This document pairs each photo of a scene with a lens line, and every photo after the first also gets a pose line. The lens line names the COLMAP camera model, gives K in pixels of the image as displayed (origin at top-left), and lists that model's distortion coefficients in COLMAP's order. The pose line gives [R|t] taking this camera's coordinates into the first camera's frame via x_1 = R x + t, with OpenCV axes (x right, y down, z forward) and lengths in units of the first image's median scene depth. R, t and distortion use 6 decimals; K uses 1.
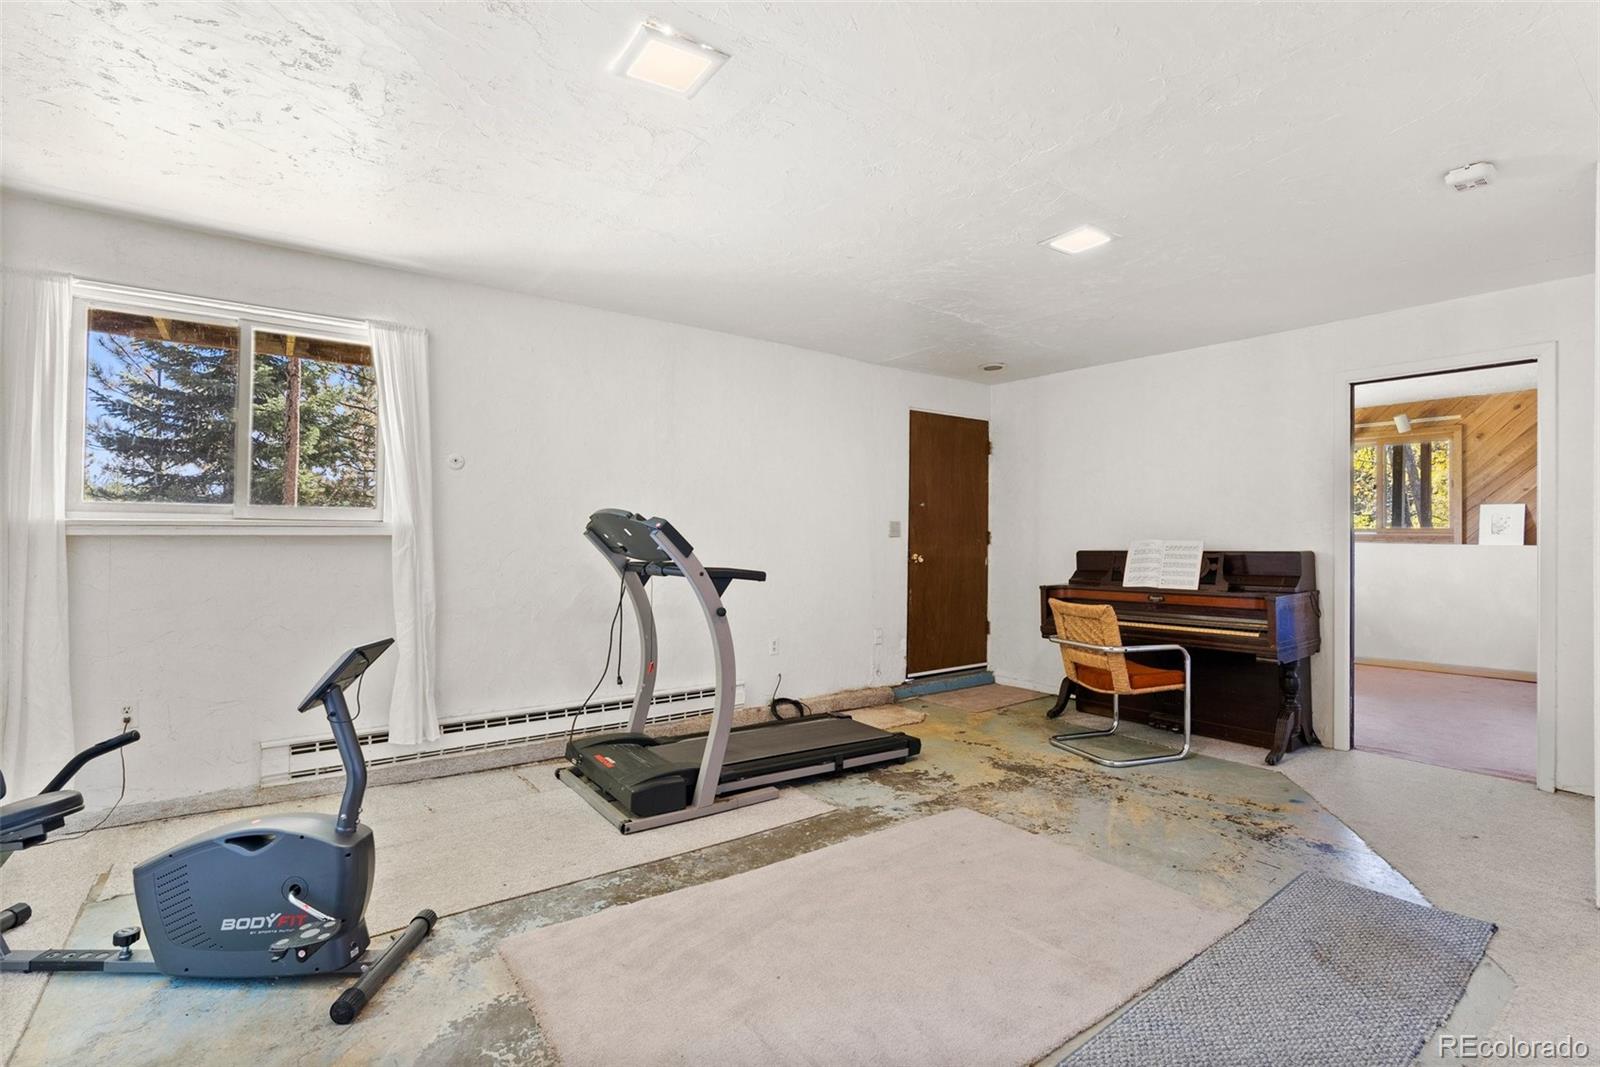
lens RADIAL K [[734.5, 0, 801.2], [0, 734.5, 534.4], [0, 0, 1]] dist [-0.009346, 0.003576]
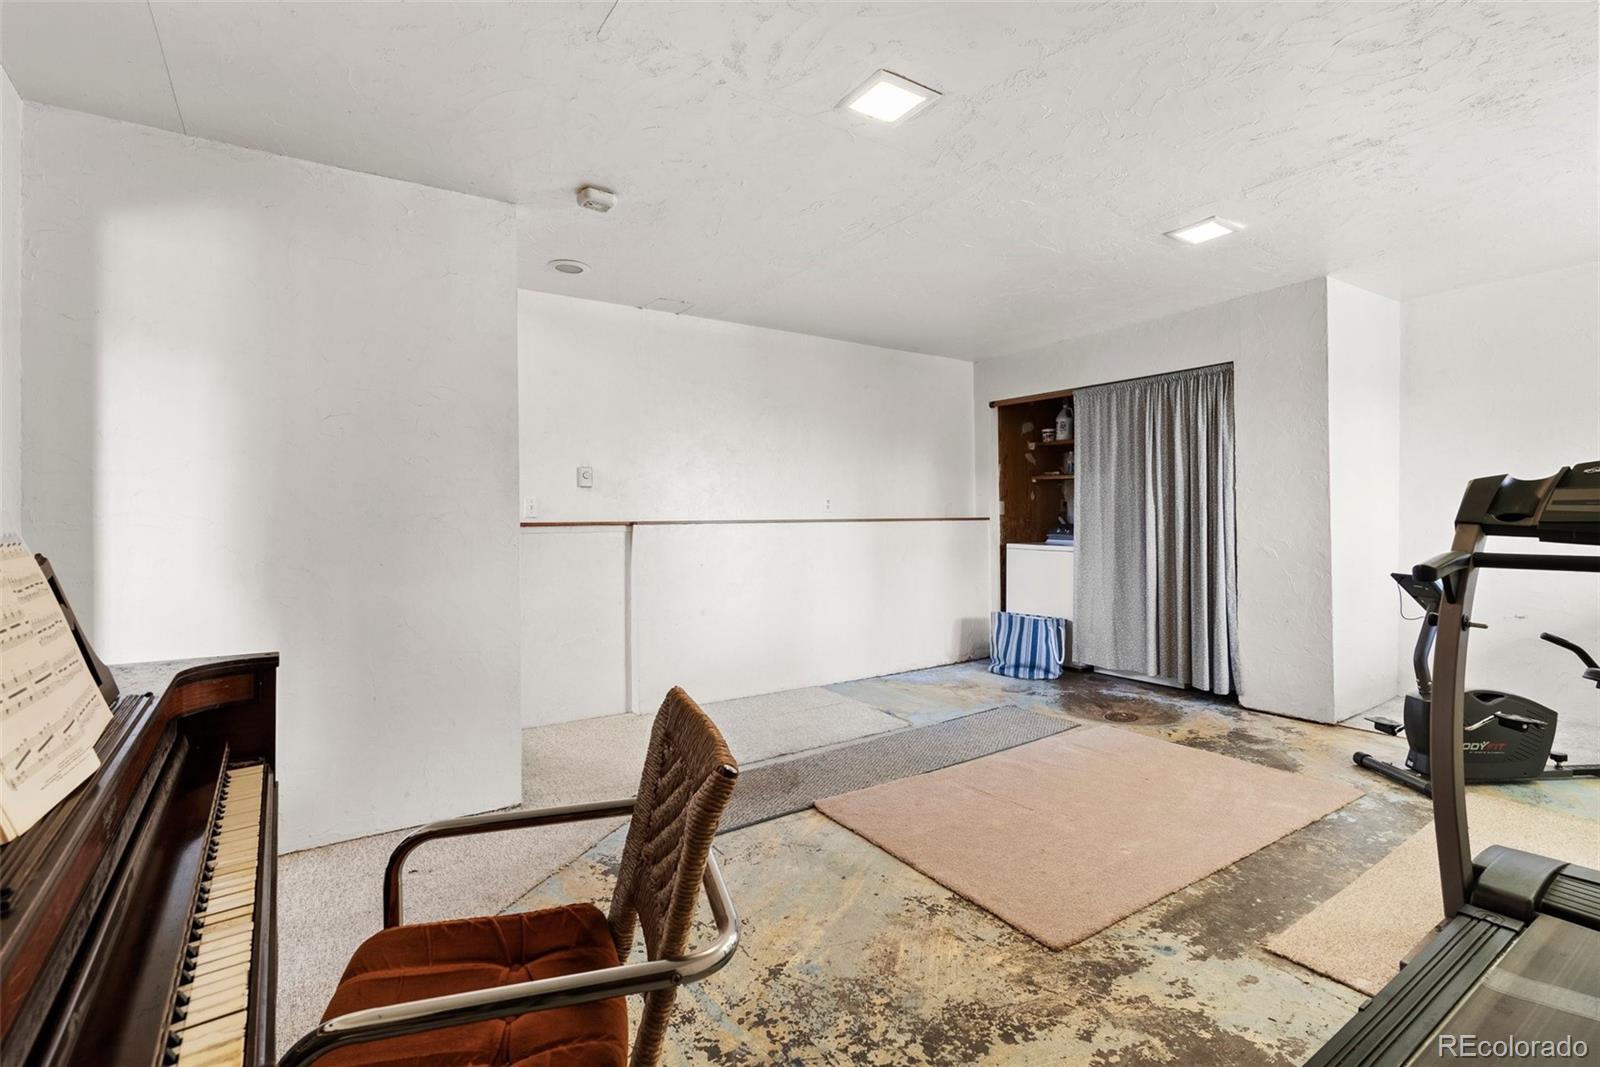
lens RADIAL K [[734.5, 0, 801.2], [0, 734.5, 521.2], [0, 0, 1]] dist [-0.009346, 0.003576]
pose [[-0.999290, 0.001643, 0.037645, 0.338133], [0.001842, 0.999984, 0.005263, 0.012775], [-0.037636, 0.005328, -0.999277, 1.334216]]
